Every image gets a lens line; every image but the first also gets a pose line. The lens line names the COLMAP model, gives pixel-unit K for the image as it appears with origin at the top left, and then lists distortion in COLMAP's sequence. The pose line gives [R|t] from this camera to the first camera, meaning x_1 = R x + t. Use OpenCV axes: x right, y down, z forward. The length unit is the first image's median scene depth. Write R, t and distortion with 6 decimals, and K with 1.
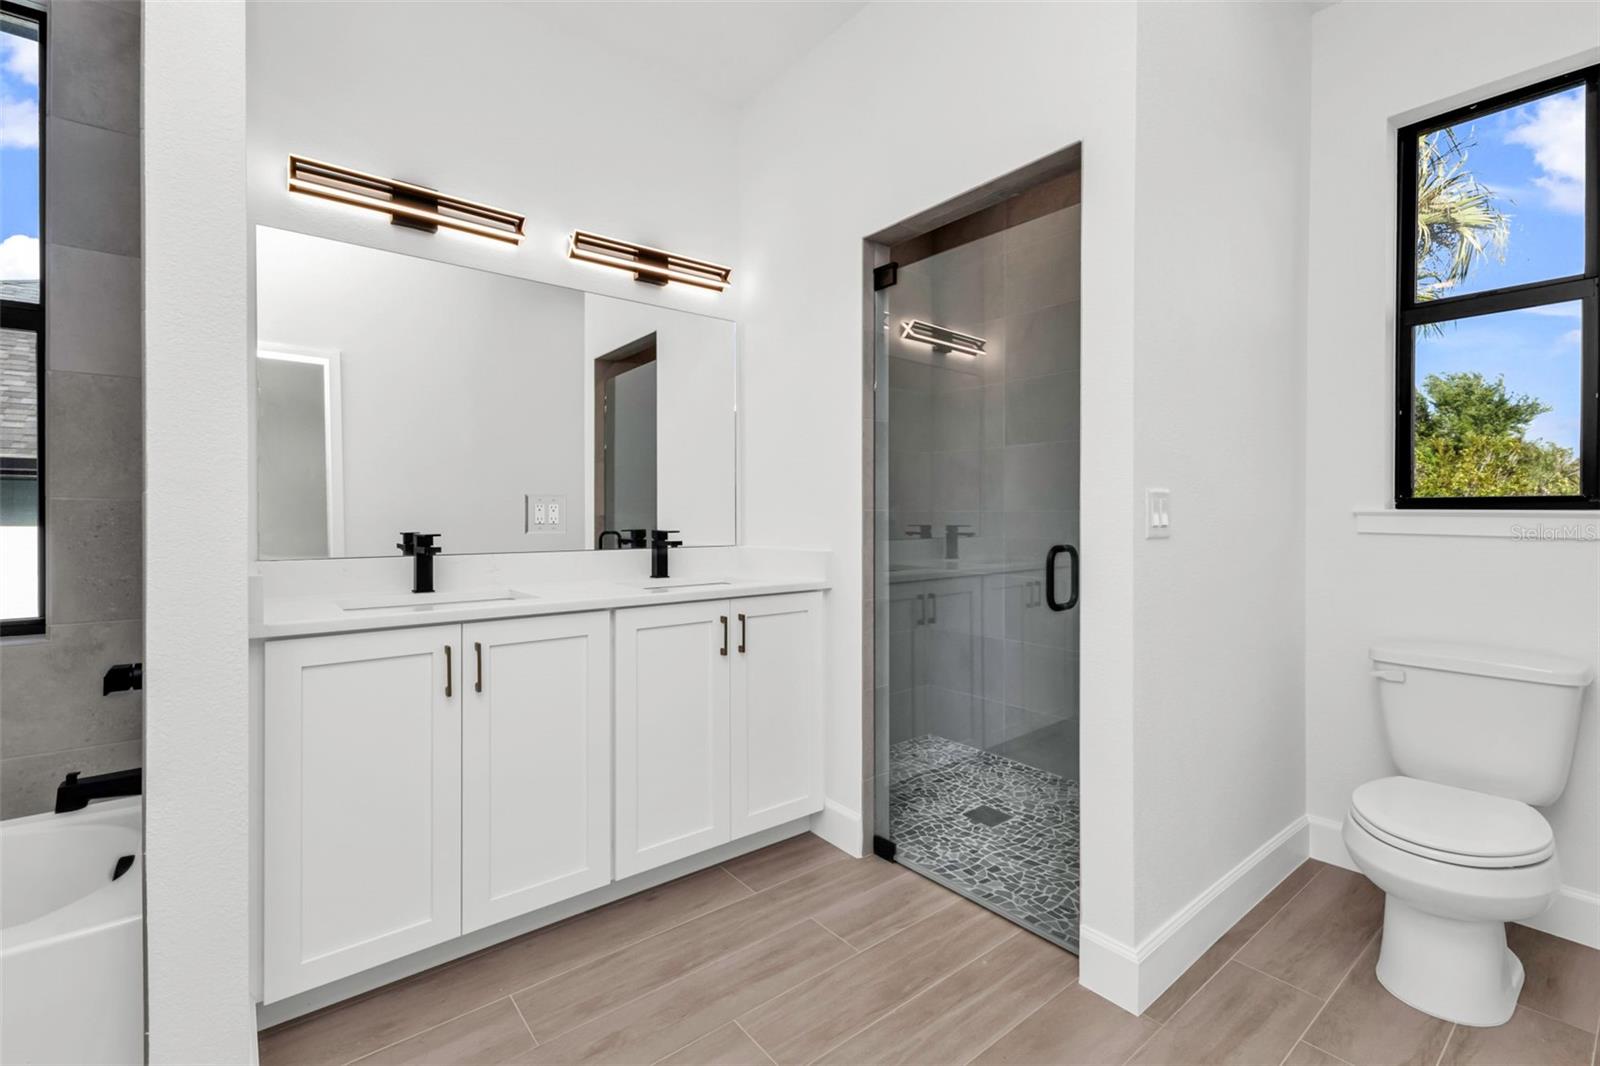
lens RADIAL K [[689.1, 0, 796.3], [0, 689.1, 520.1], [0, 0, 1]] dist [0.002035, -0.000179]
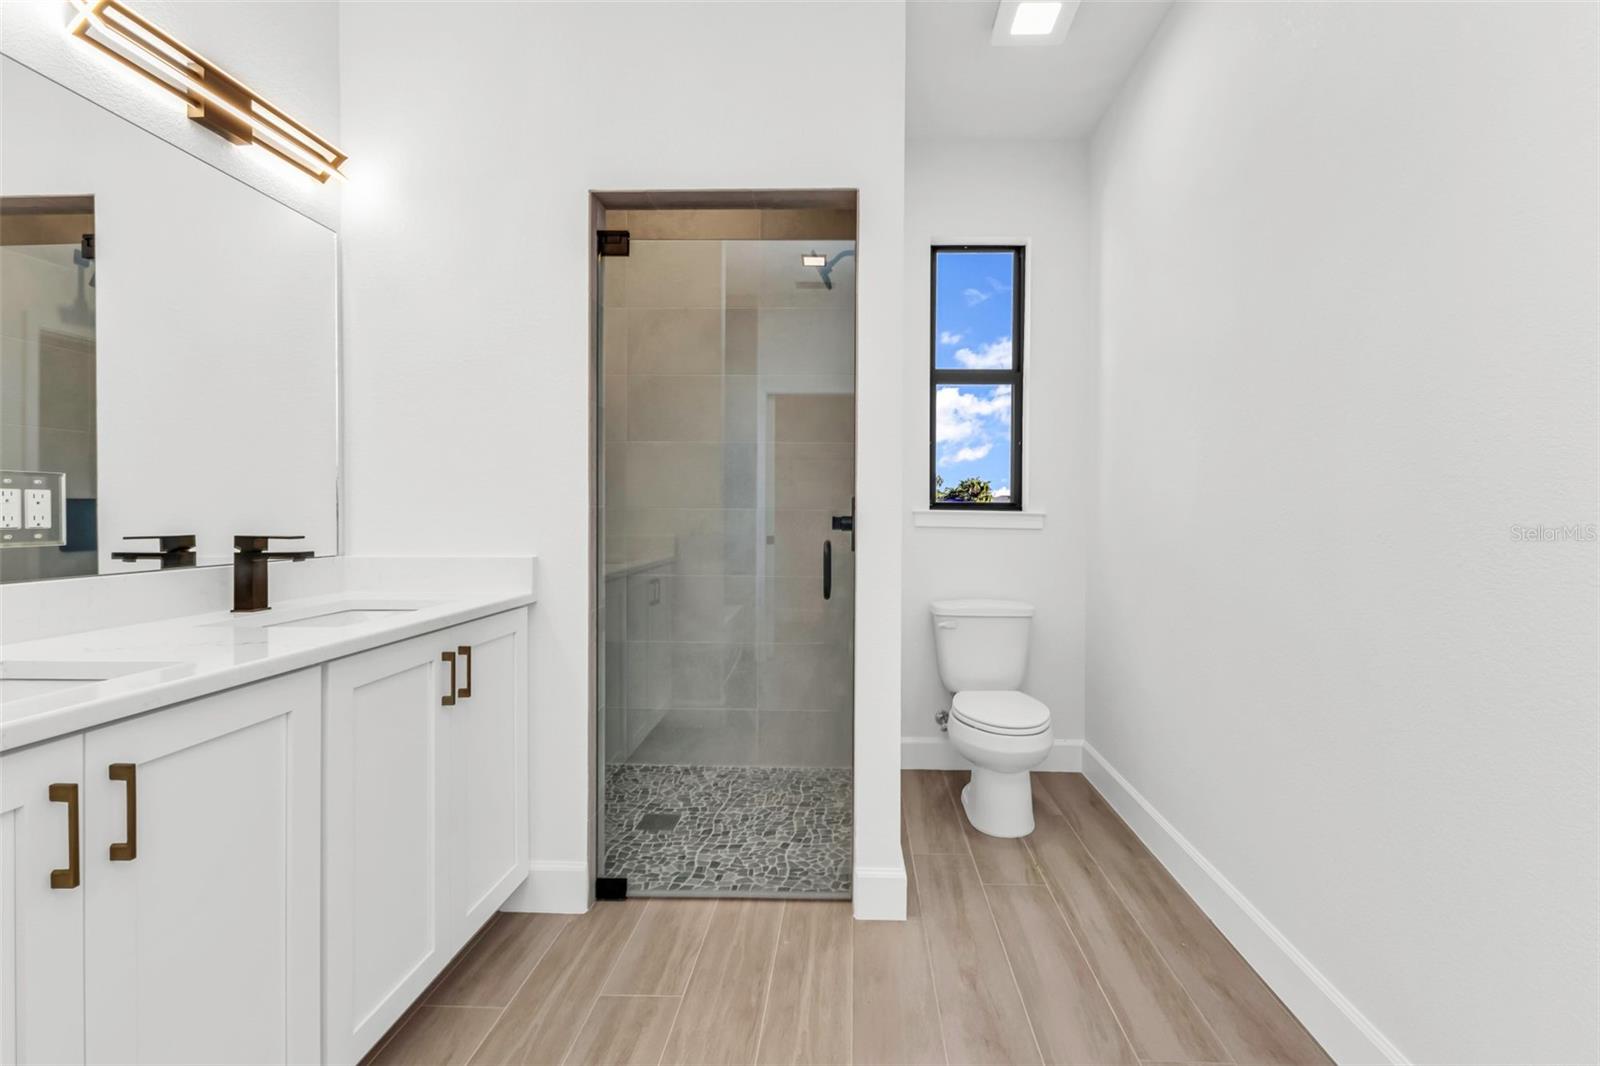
lens RADIAL K [[706.1, 0, 844.0], [0, 706.1, 518.9], [0, 0, 1]] dist [0.002963, 0.000016]
pose [[0.643345, -0.004179, 0.765565, -0.410538], [0.001581, 0.999990, 0.004130, -0.002636], [-0.765575, -0.001446, 0.643345, 0.207553]]
